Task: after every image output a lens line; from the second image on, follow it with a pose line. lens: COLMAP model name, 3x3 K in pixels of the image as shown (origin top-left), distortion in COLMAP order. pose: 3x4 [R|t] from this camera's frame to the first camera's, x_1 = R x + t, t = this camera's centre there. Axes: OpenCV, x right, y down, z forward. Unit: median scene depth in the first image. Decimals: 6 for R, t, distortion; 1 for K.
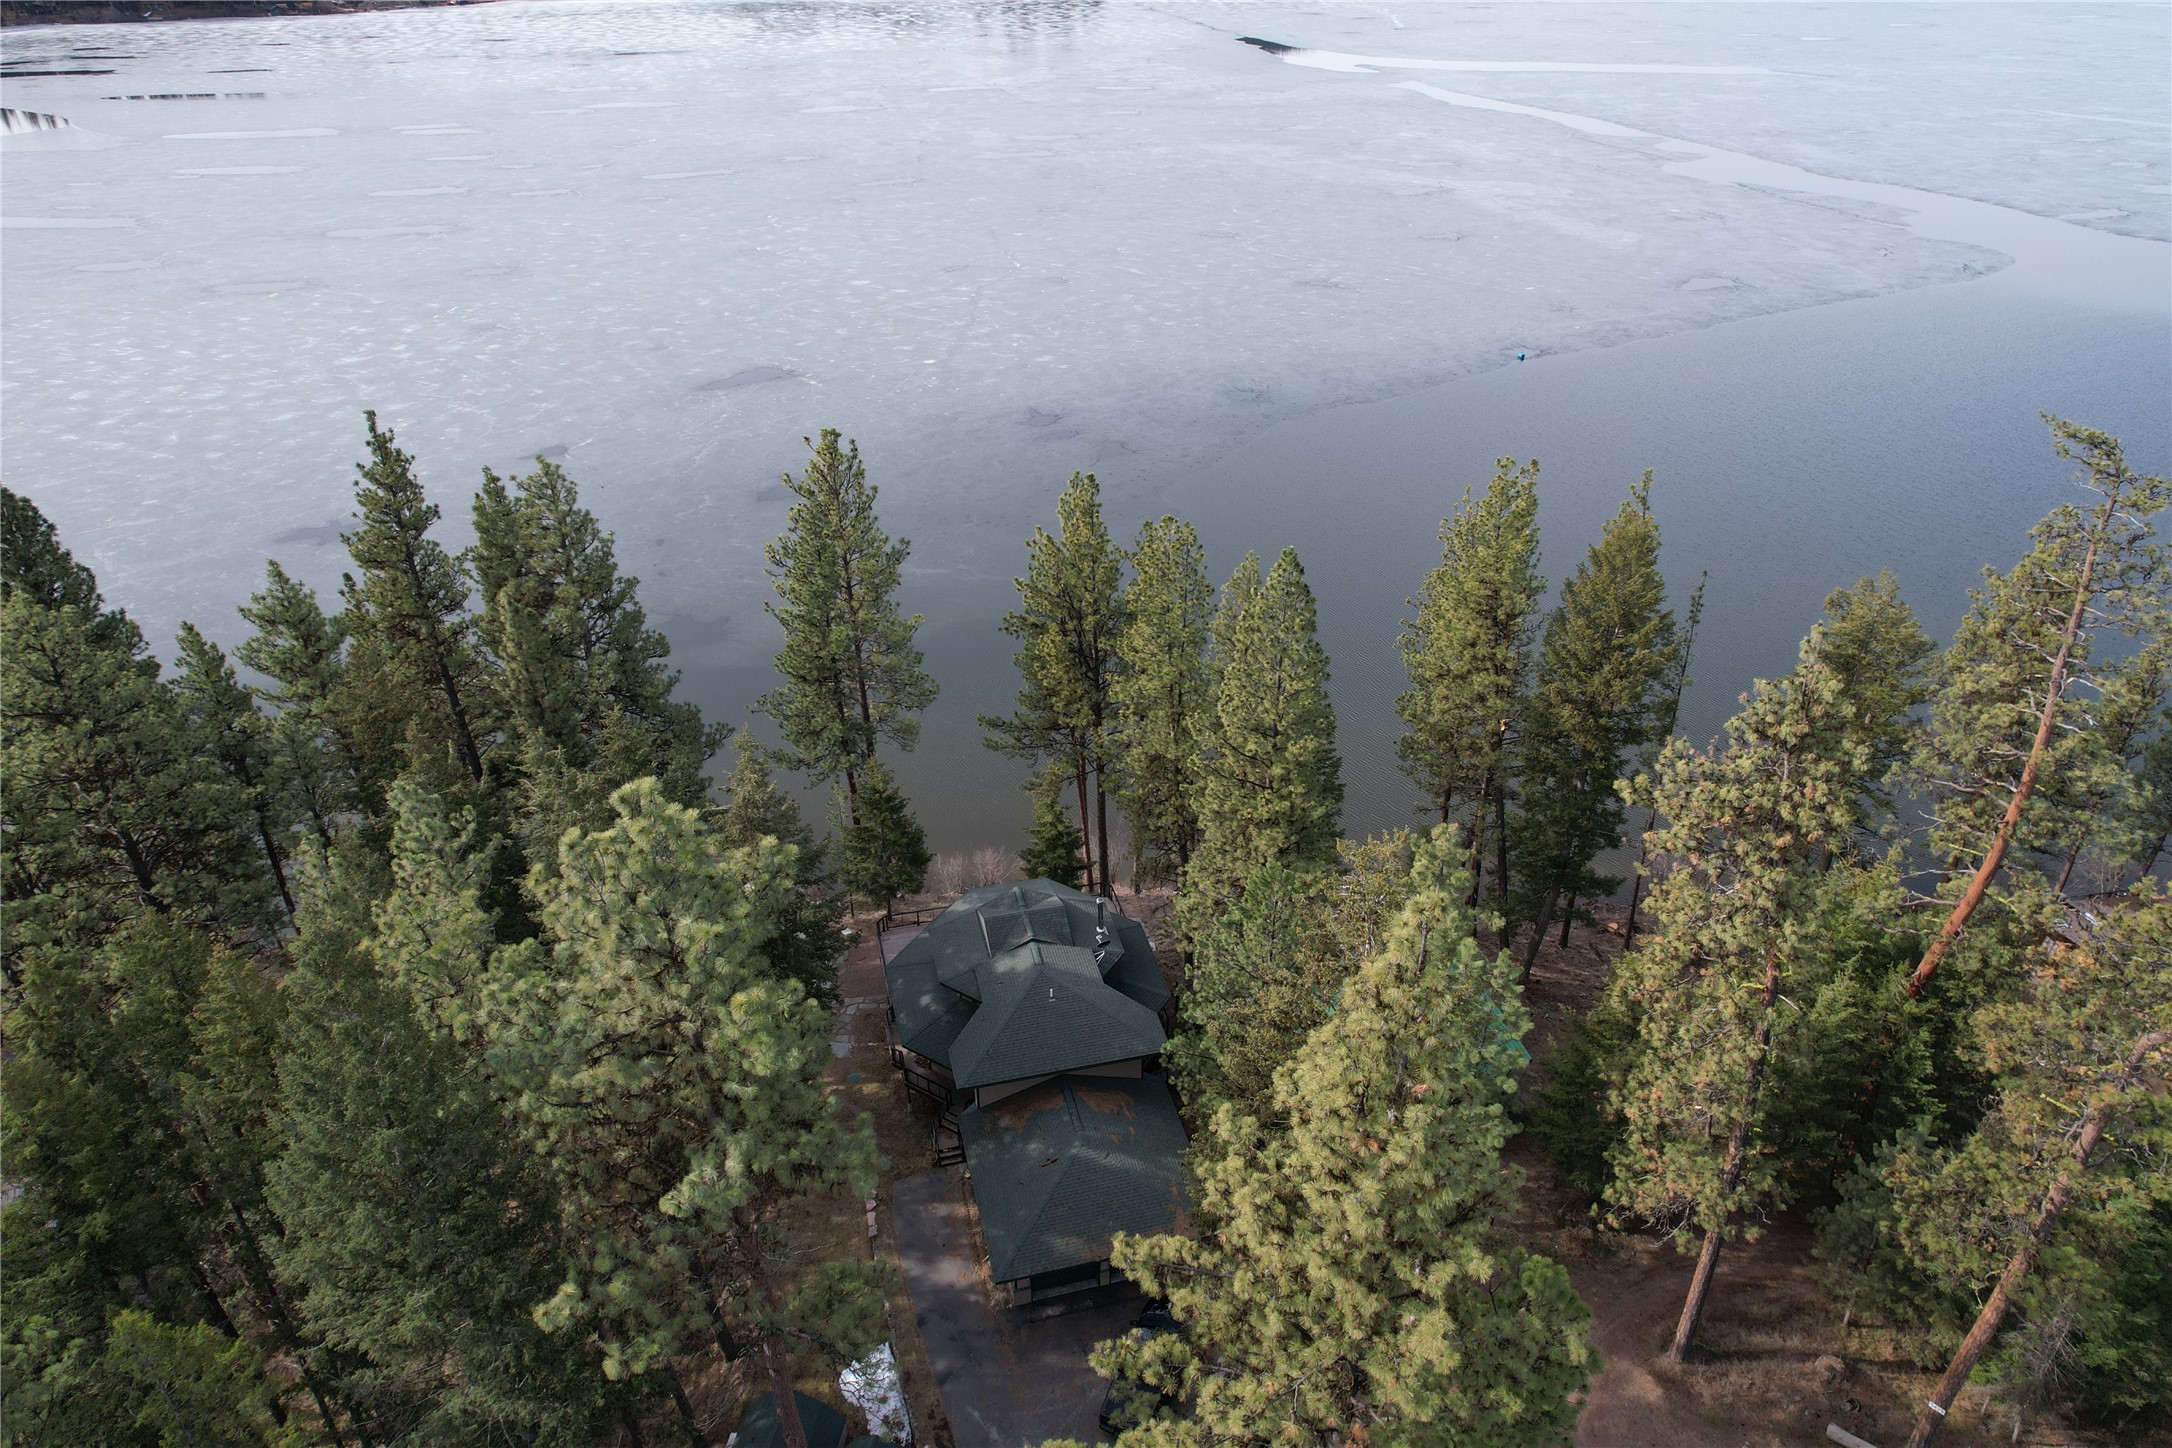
lens RADIAL K [[1386.5, 0, 1101.6], [0, 1386.5, 719.2], [0, 0, 1]] dist [-0.074952, 0.063785]
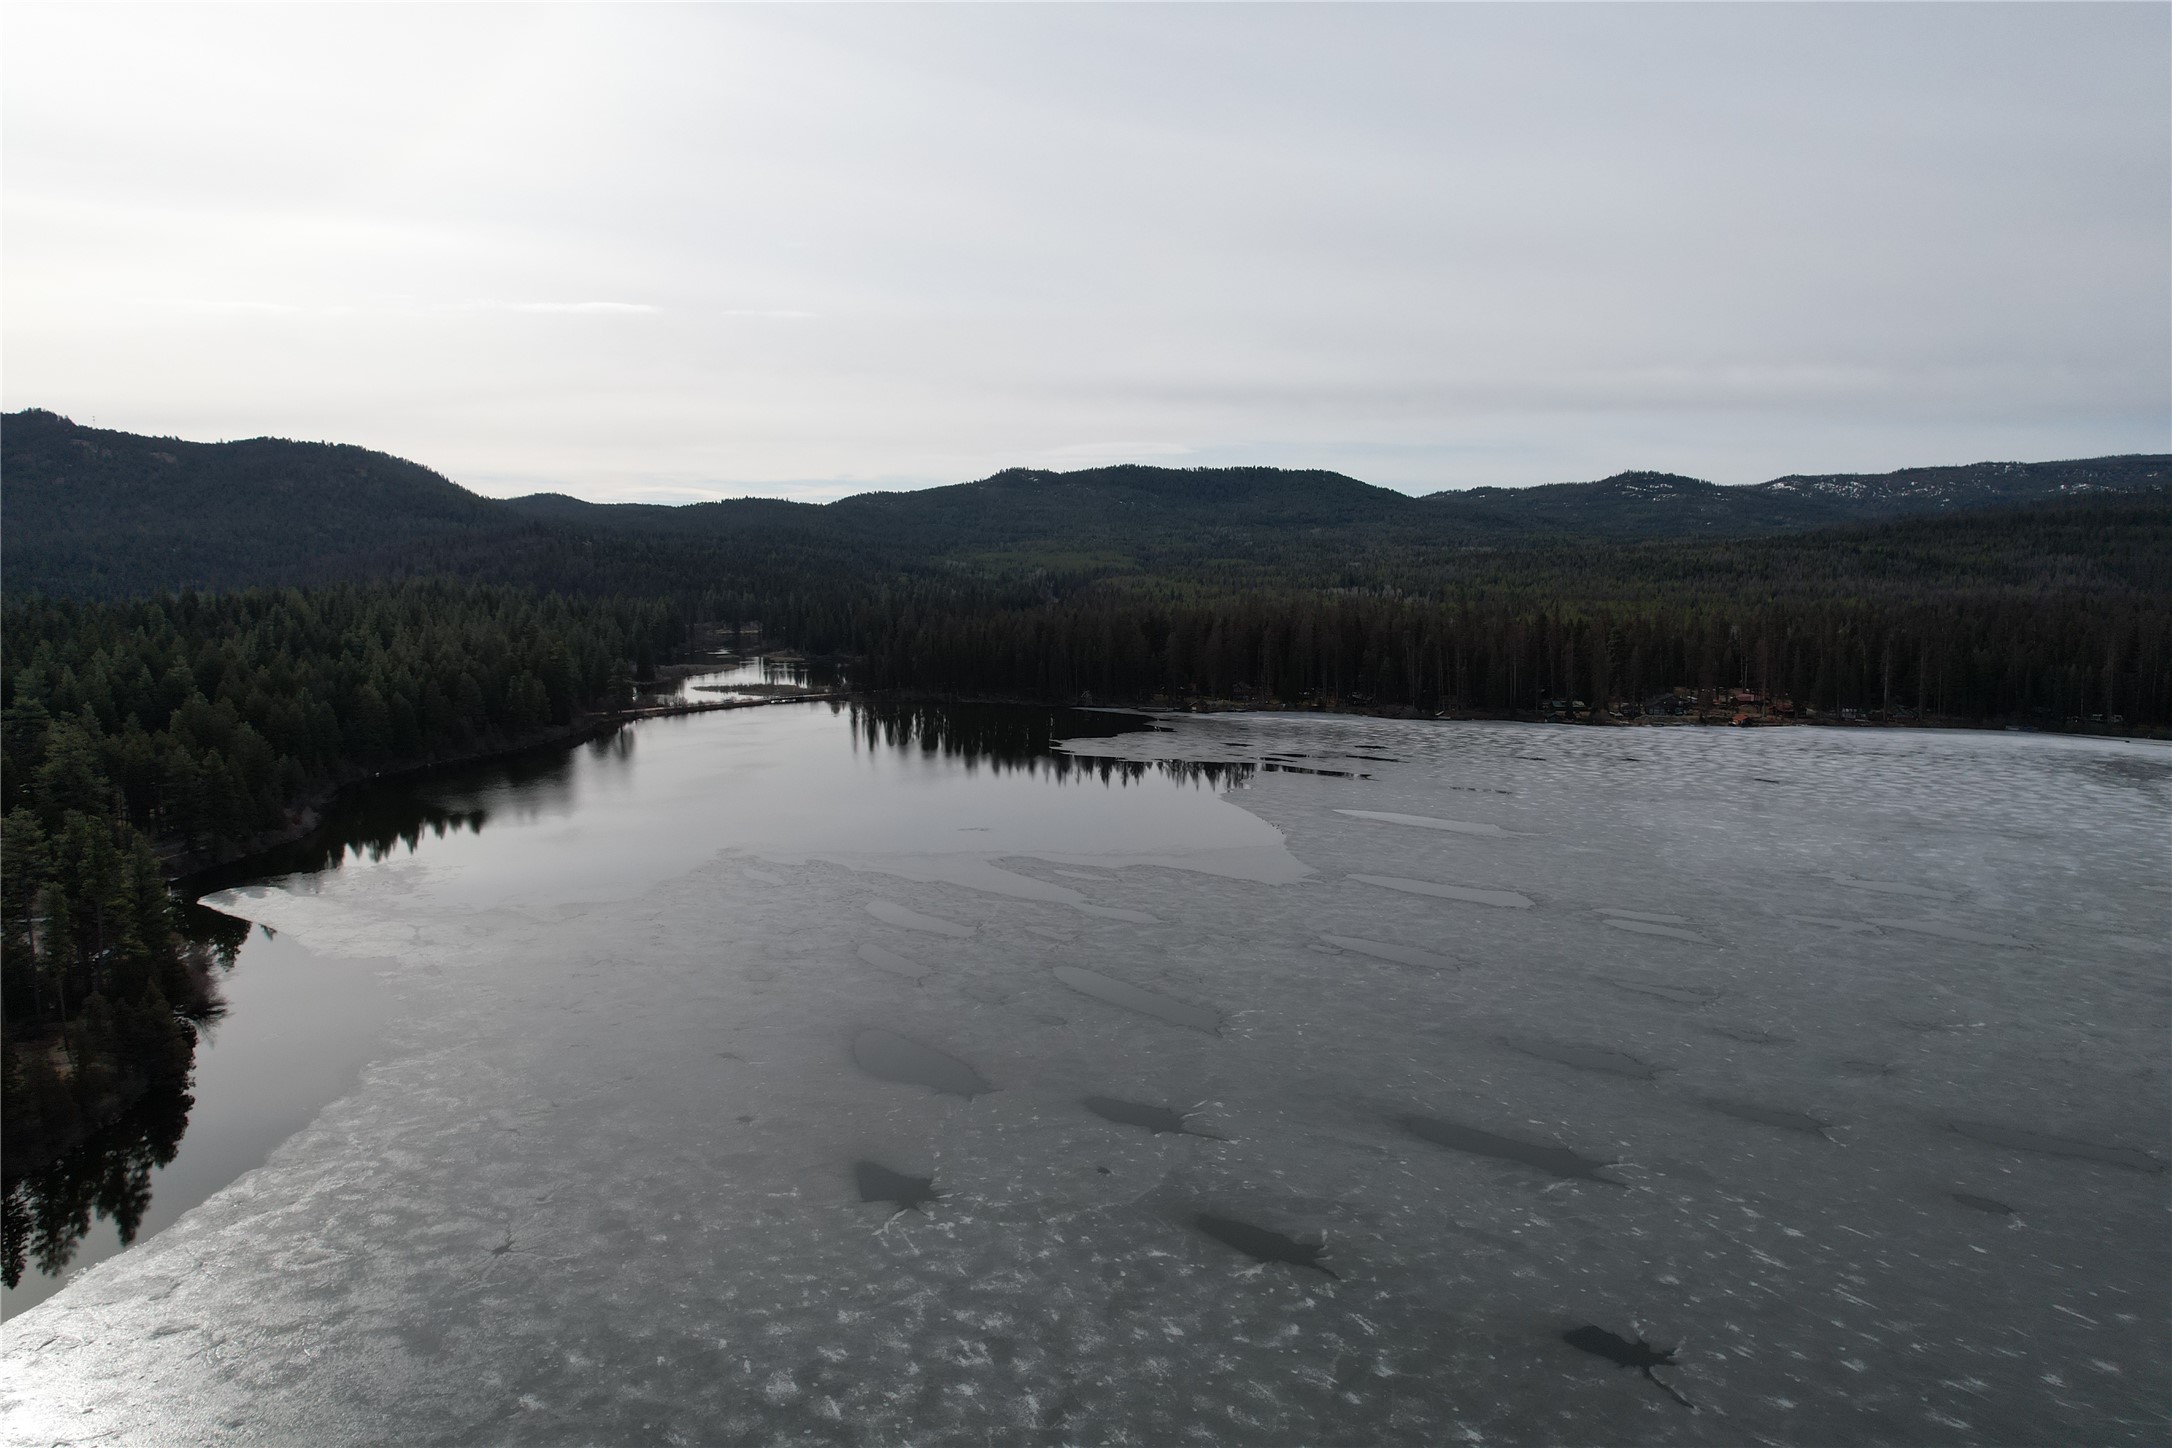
lens RADIAL K [[1386.5, 0, 1124.7], [0, 1386.5, 703.4], [0, 0, 1]] dist [-0.074952, 0.063785]
pose [[0.674650, 0.078324, -0.733970, -0.255513], [-0.399325, 0.875009, -0.273677, -0.385802], [0.620795, 0.477729, 0.621602, 0.531357]]
